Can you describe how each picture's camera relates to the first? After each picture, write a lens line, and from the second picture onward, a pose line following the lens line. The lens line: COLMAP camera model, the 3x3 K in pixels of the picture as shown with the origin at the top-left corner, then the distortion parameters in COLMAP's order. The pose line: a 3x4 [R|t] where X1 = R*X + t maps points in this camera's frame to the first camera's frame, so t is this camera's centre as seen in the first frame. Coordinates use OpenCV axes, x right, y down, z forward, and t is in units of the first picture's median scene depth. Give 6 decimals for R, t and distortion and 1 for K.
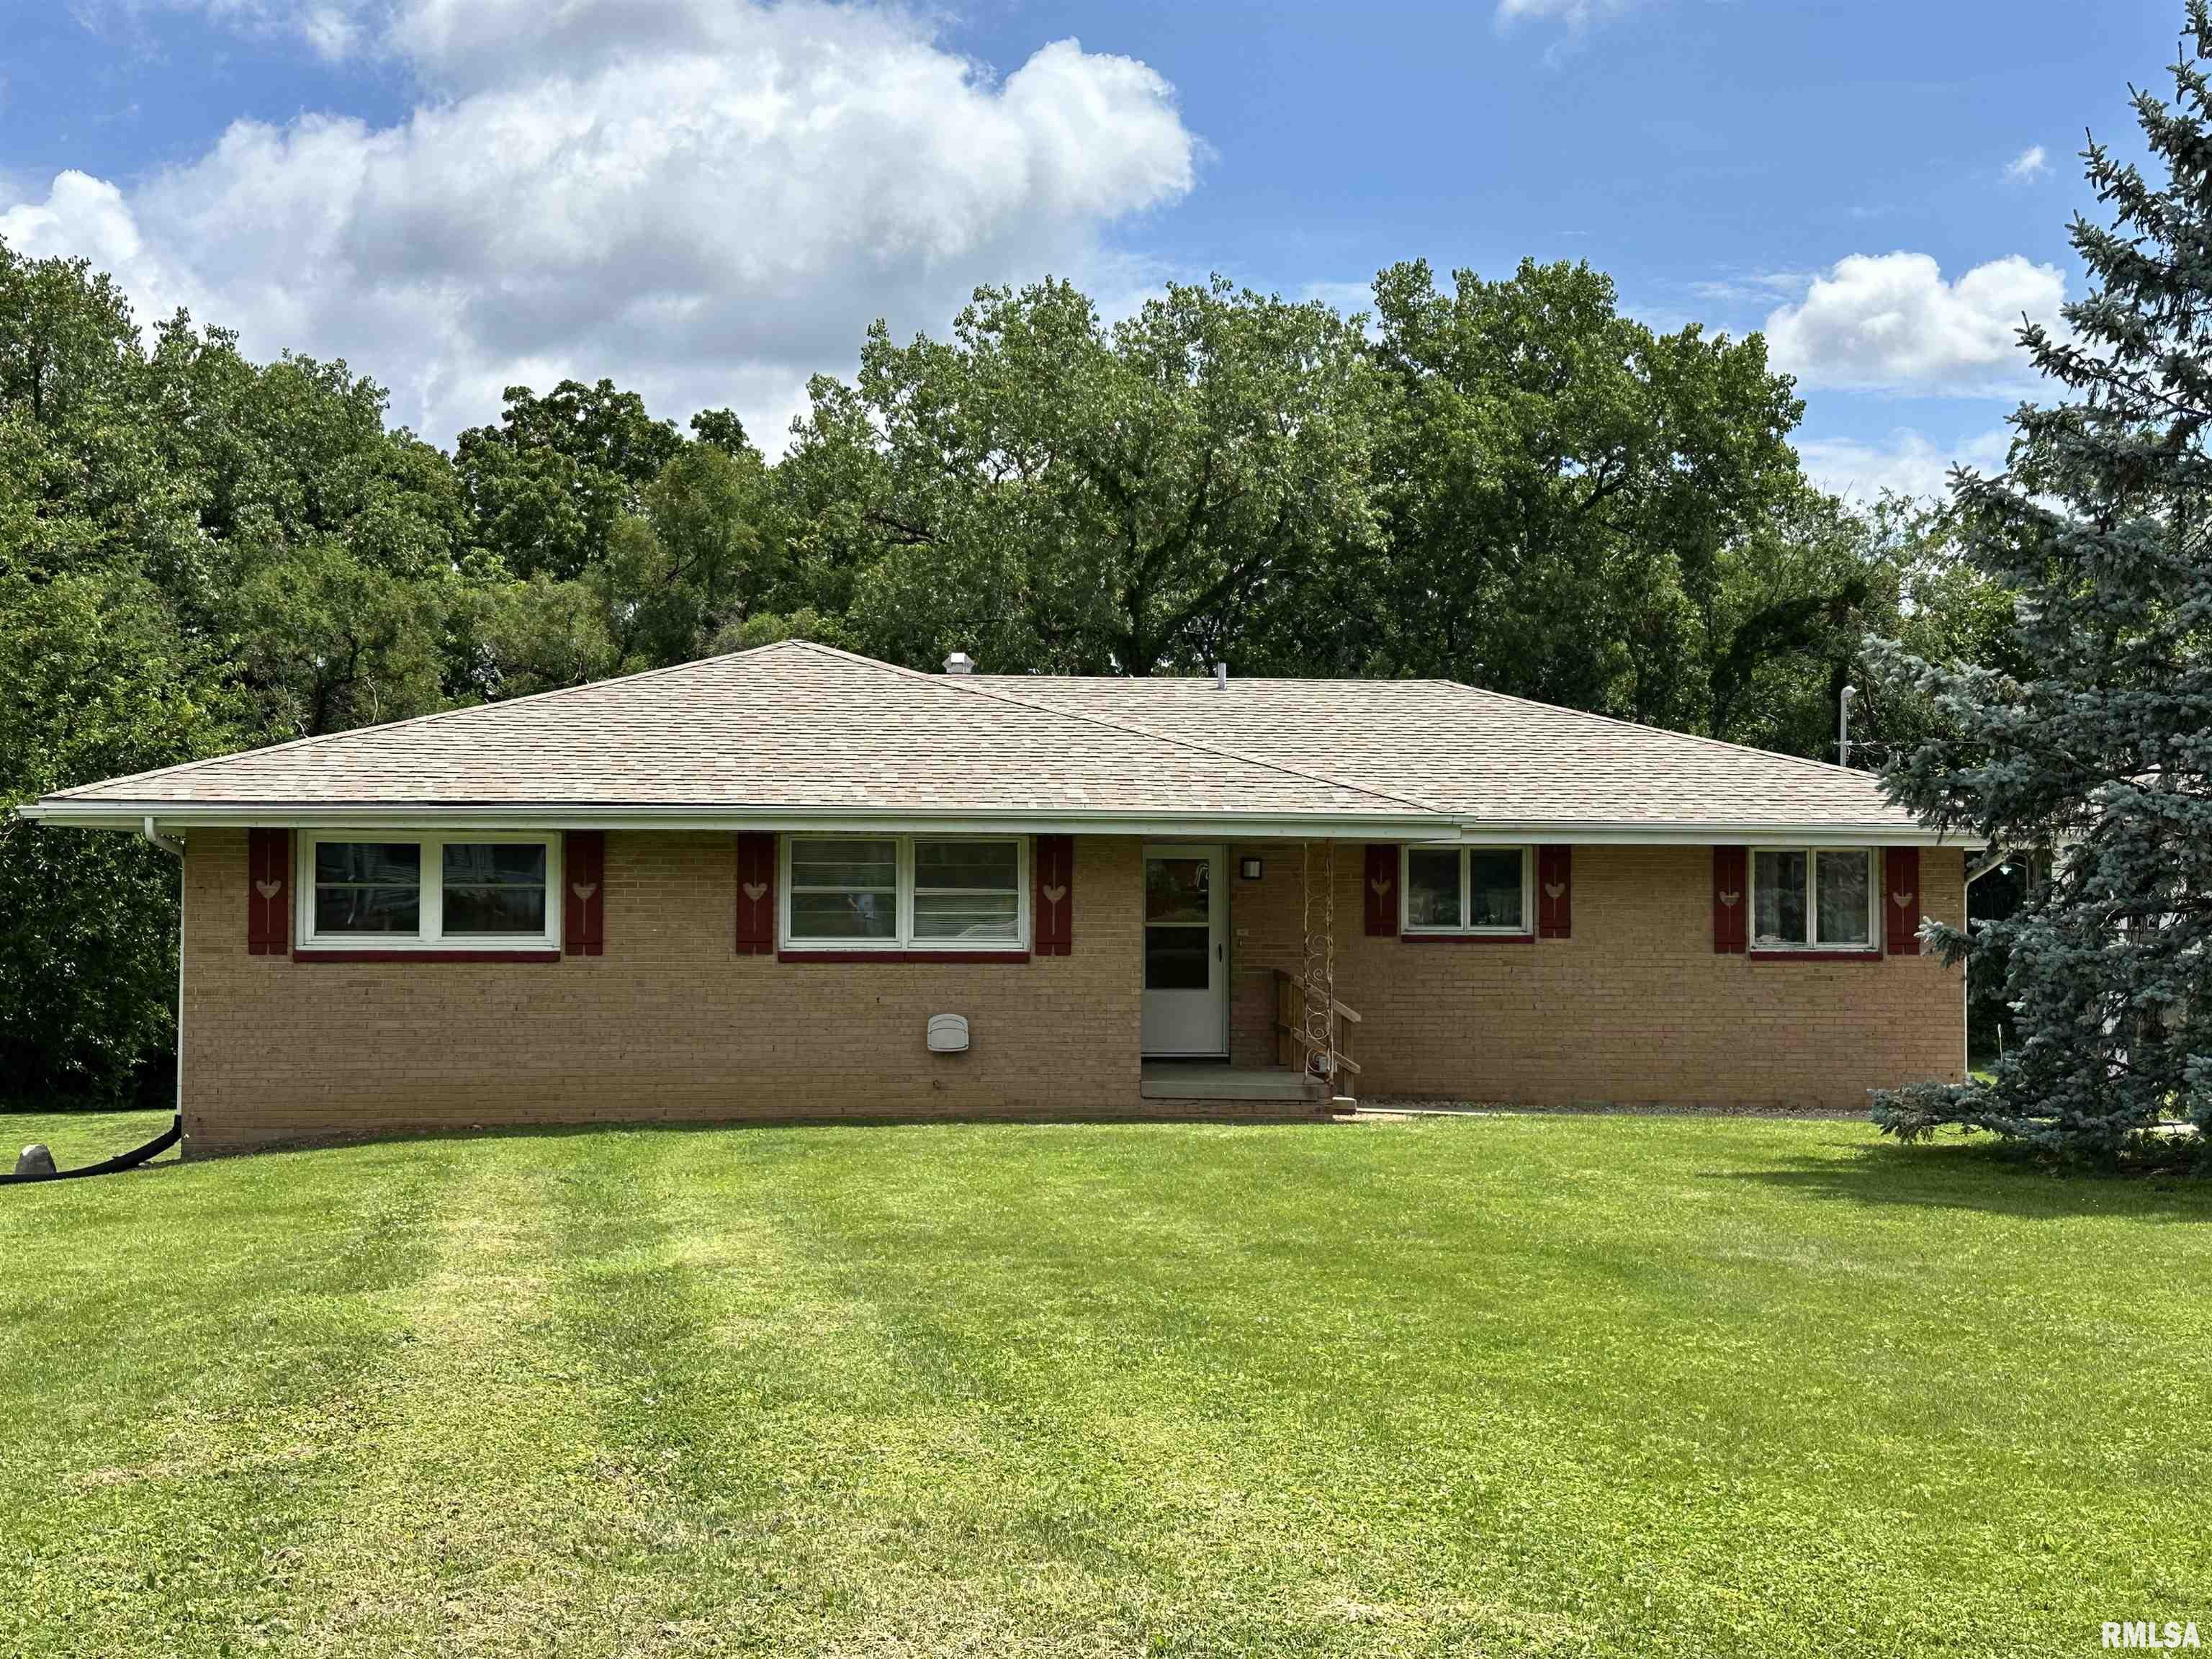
lens RADIAL K [[2603.4, 0, 1104.2], [0, 2603.4, 833.0], [0, 0, 1]] dist [0.092089, 0.000000]
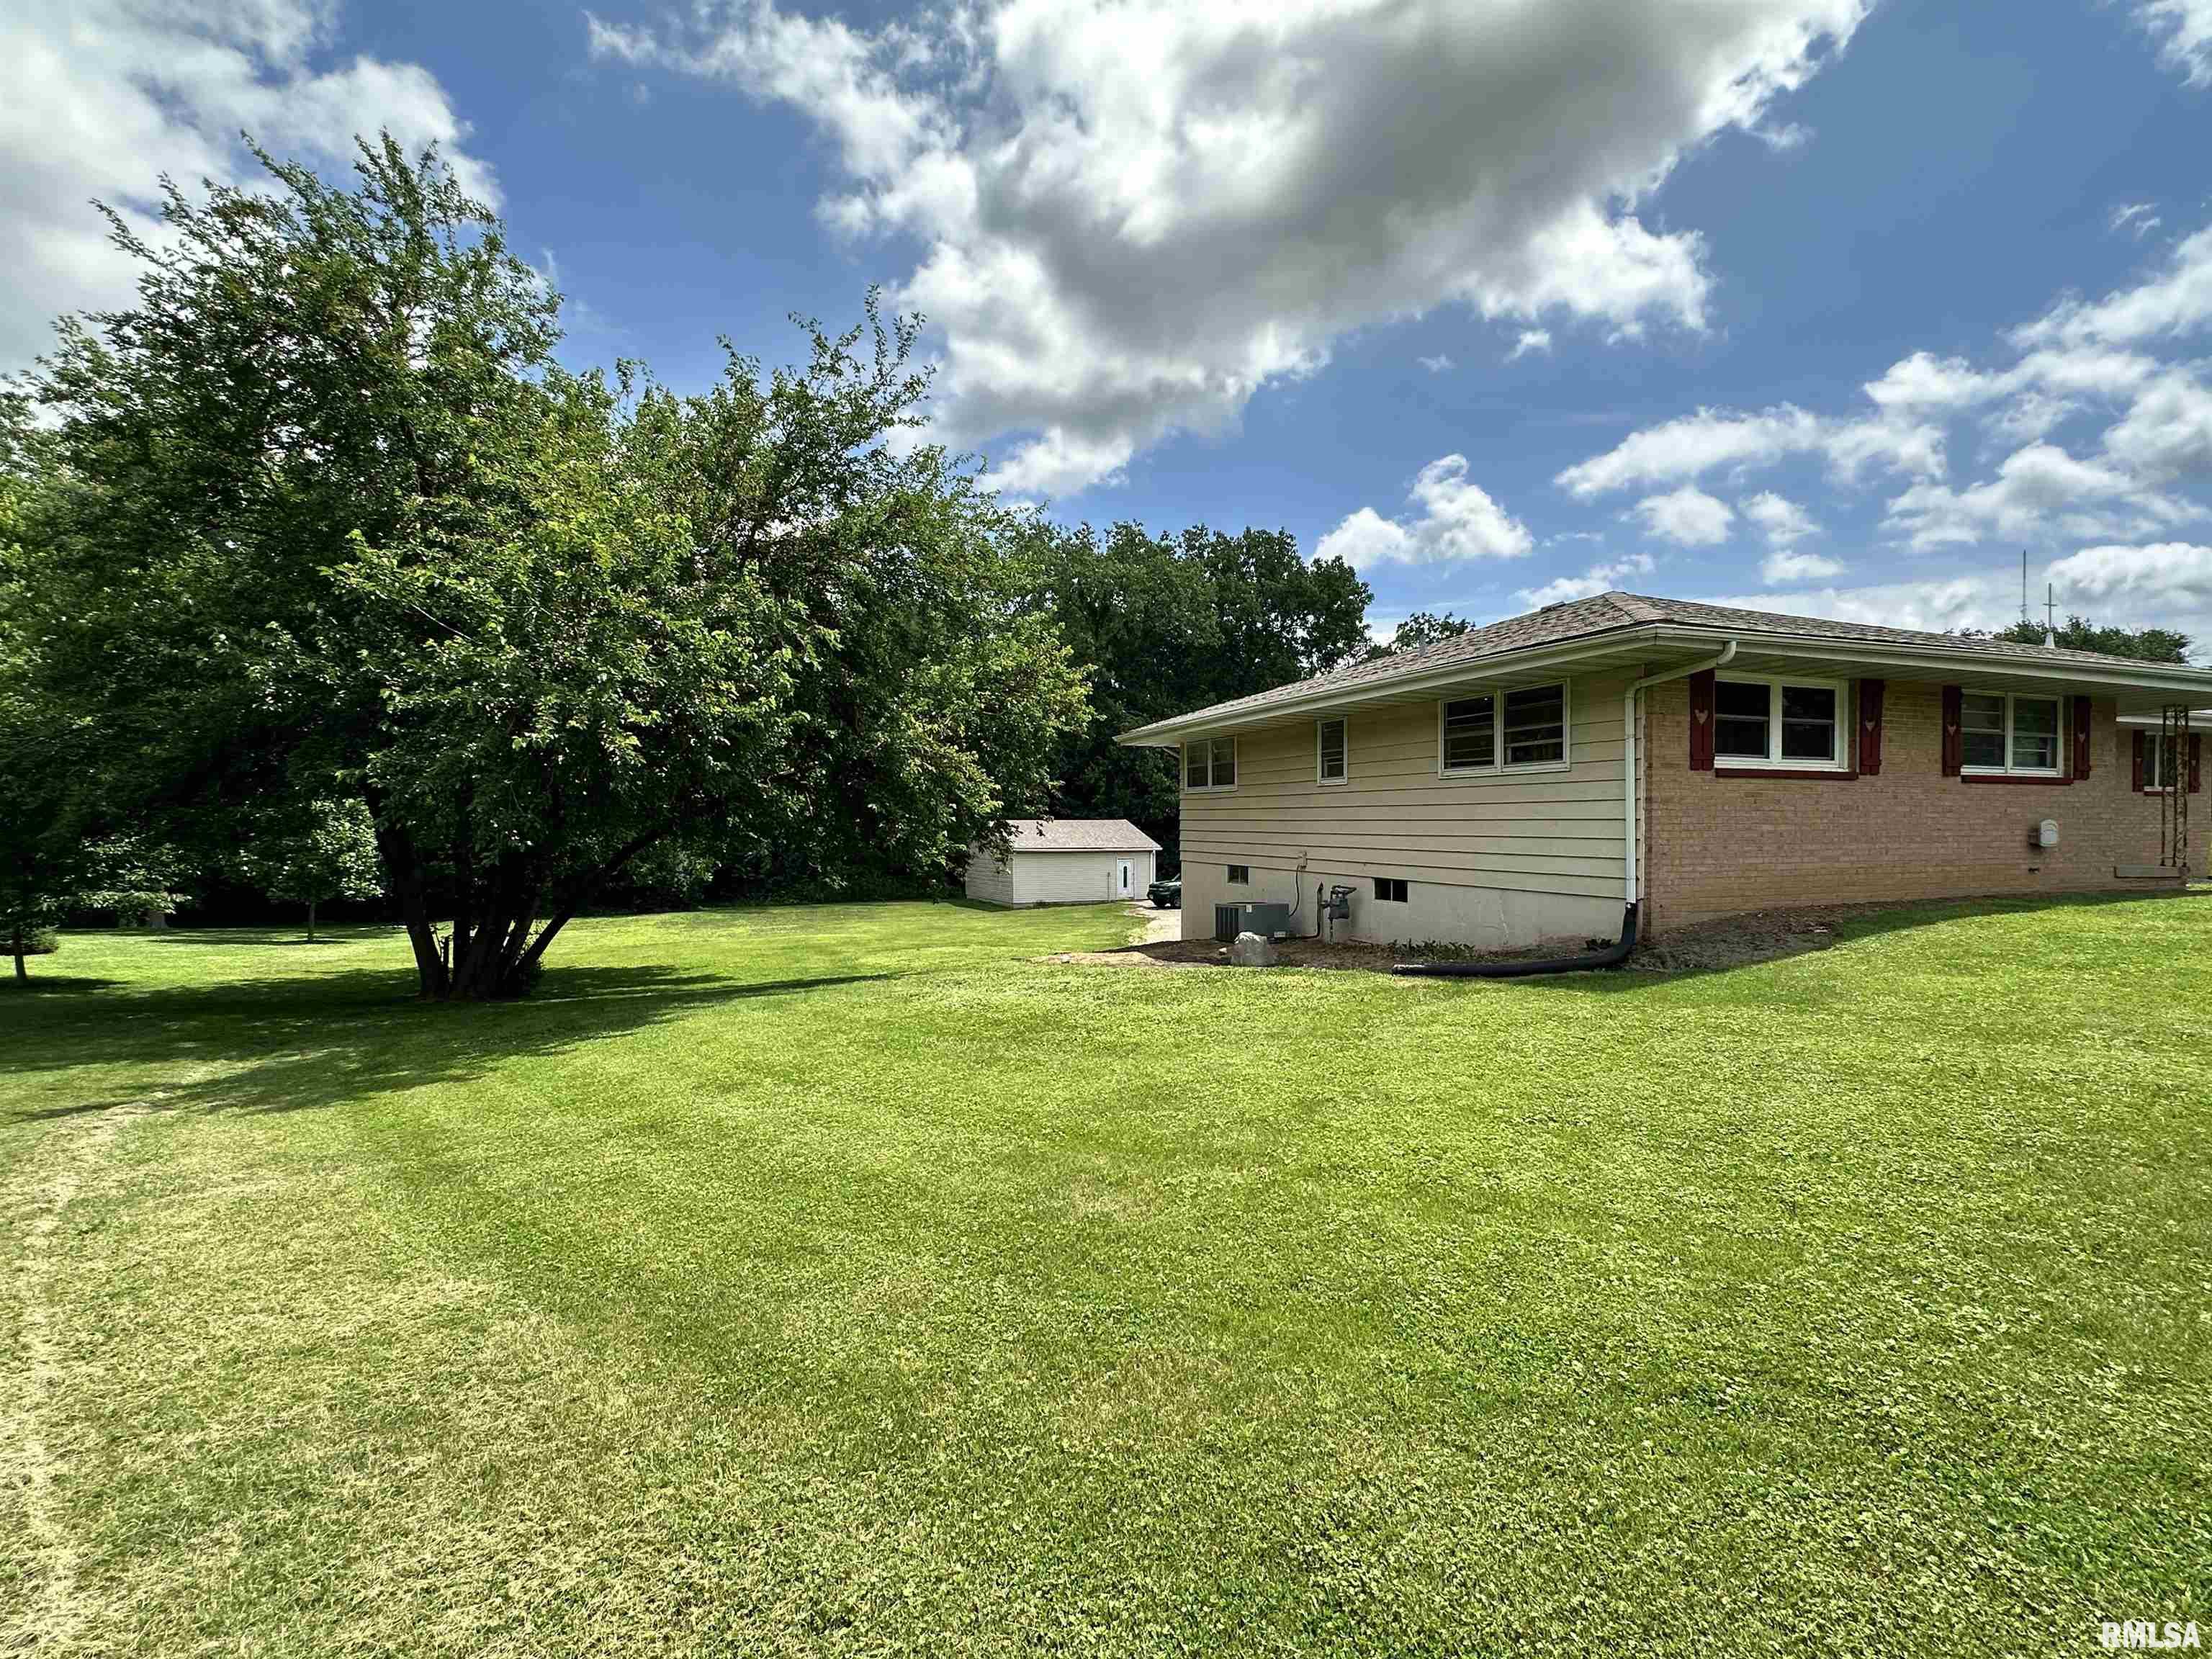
lens RADIAL K [[1023.7, 0, 1107.8], [0, 1023.7, 824.4], [0, 0, 1]] dist [-0.000616, -0.000030]
pose [[0.961502, -0.006498, 0.274723, -0.606429], [-0.000570, 0.999671, 0.025638, 0.050553], [-0.274799, -0.024808, 0.961182, 0.531111]]
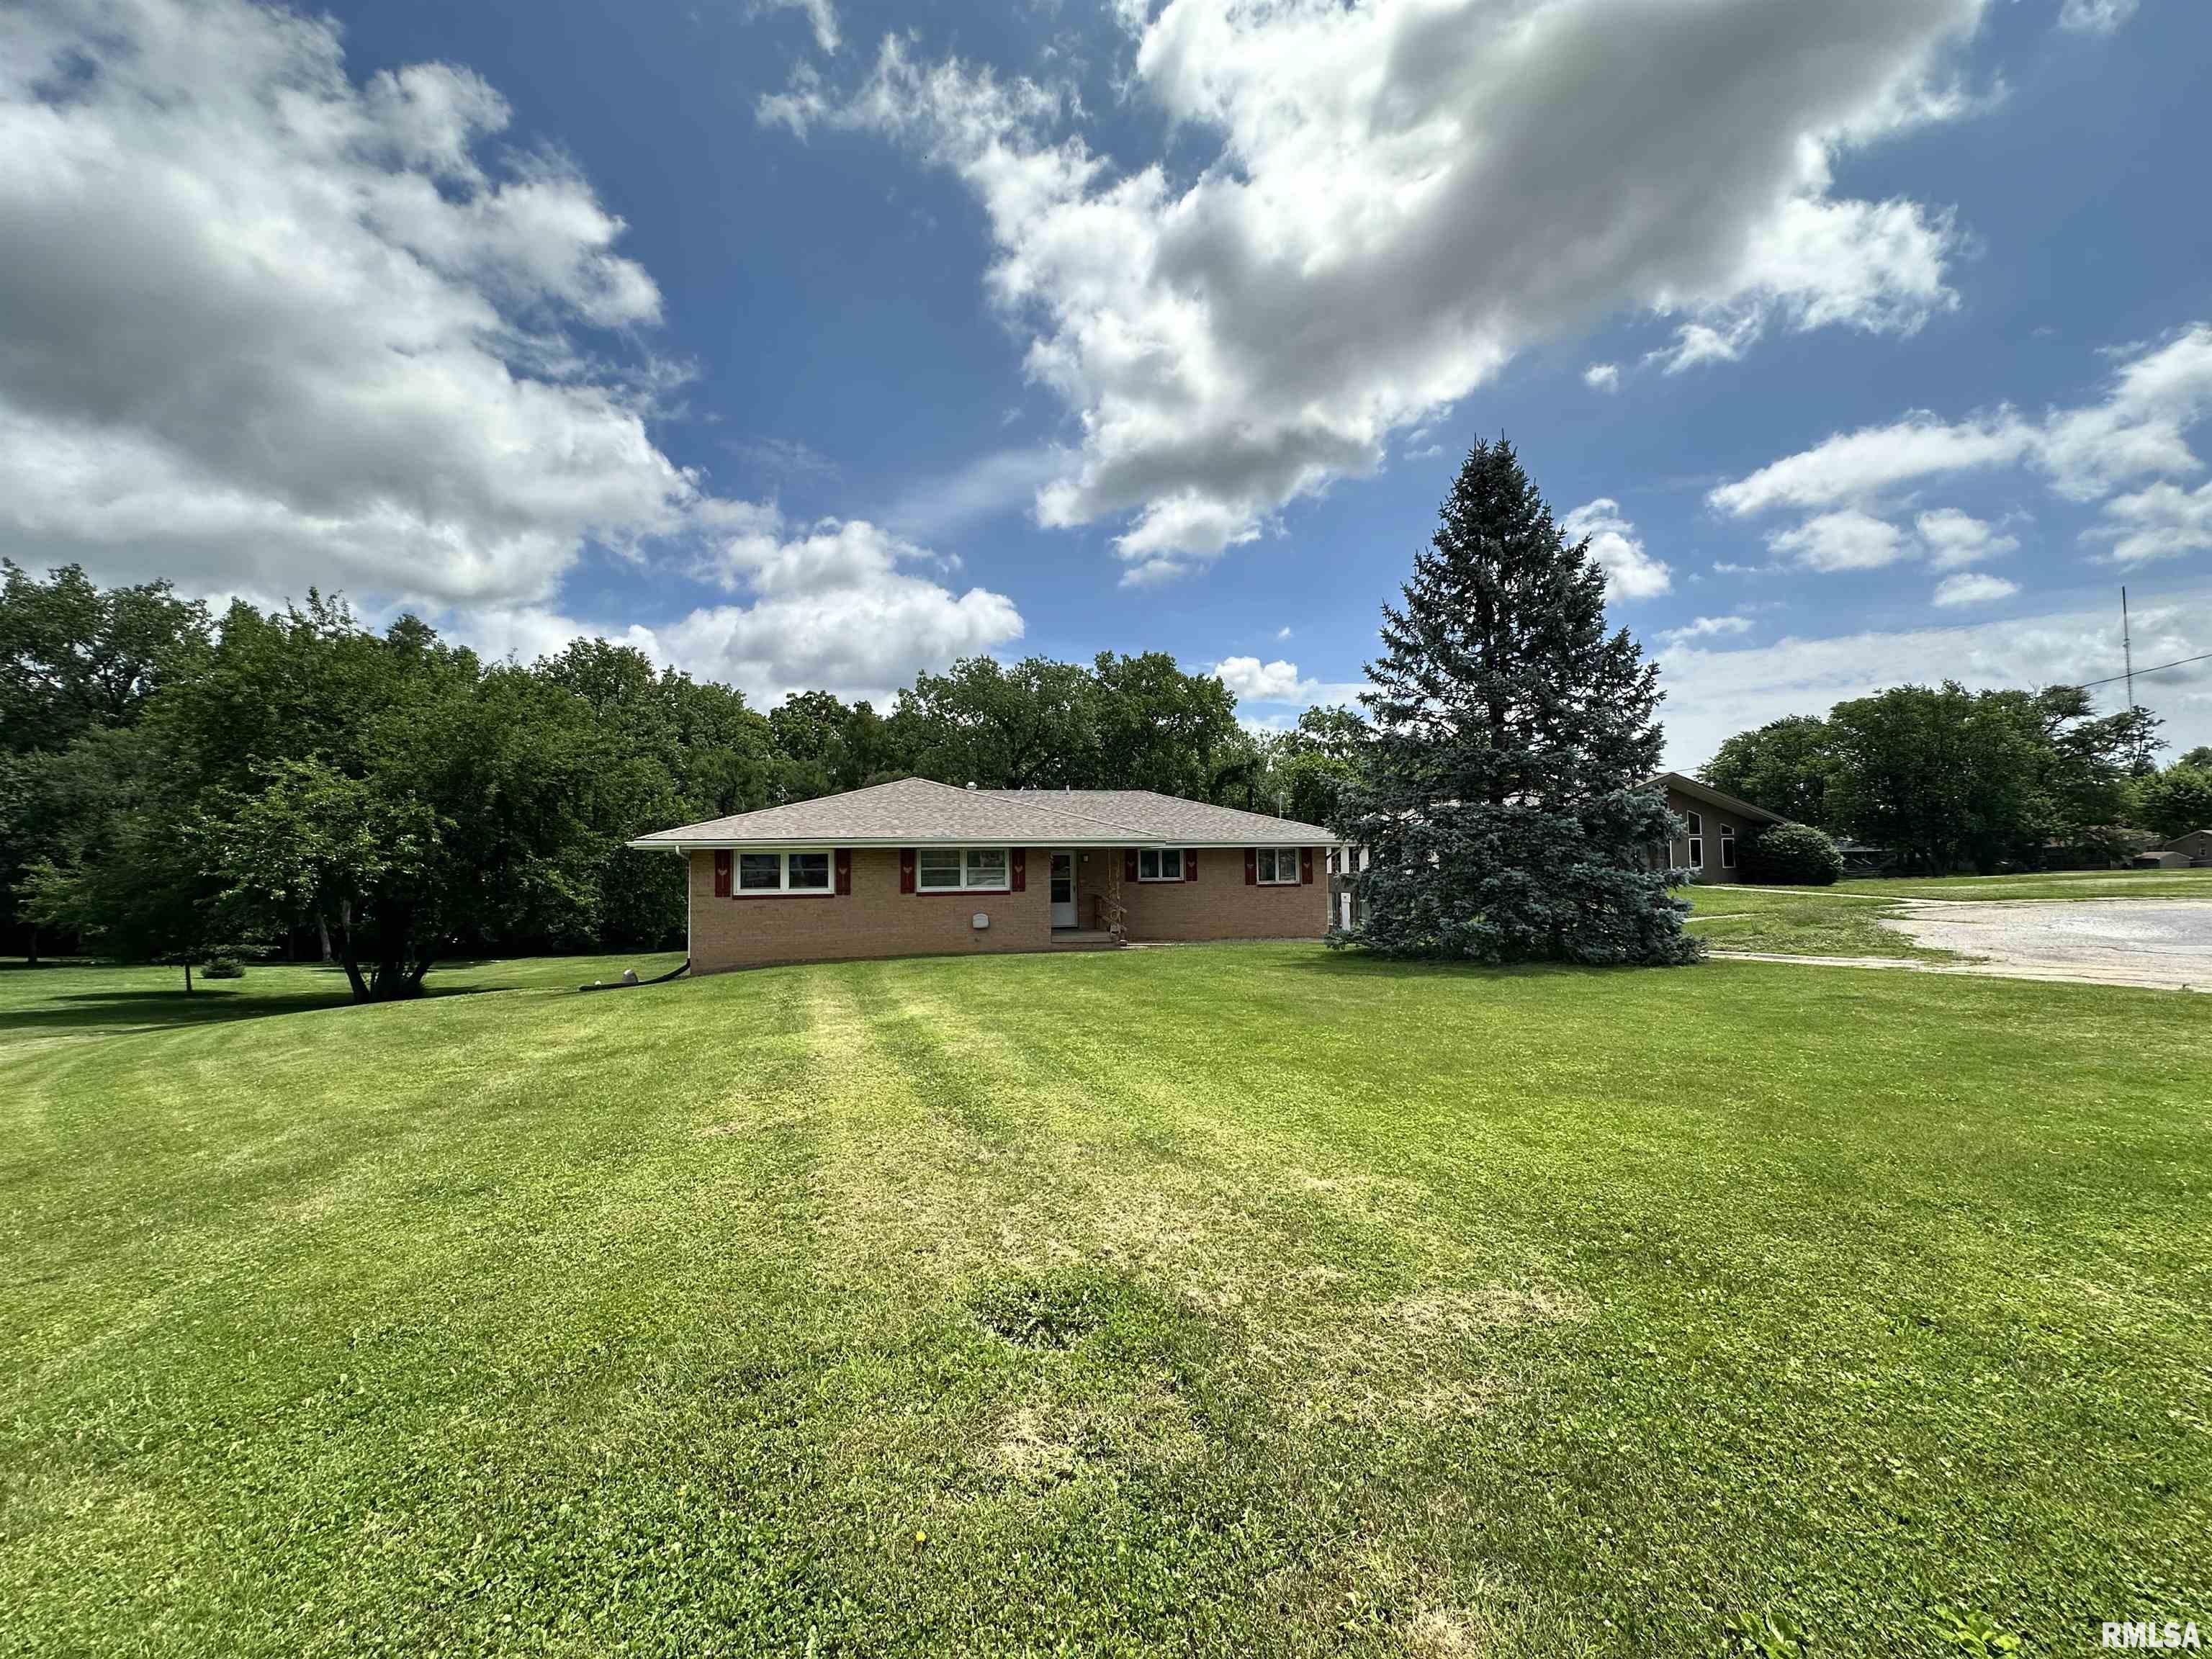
lens RADIAL K [[884.1, 0, 1099.9], [0, 884.1, 824.5], [0, 0, 1]] dist [-0.003686, 0.001070]
pose [[0.992566, -0.012786, 0.121033, -0.039420], [0.015759, 0.999596, -0.023646, 0.000163], [-0.120682, 0.025378, 0.992367, 0.057422]]
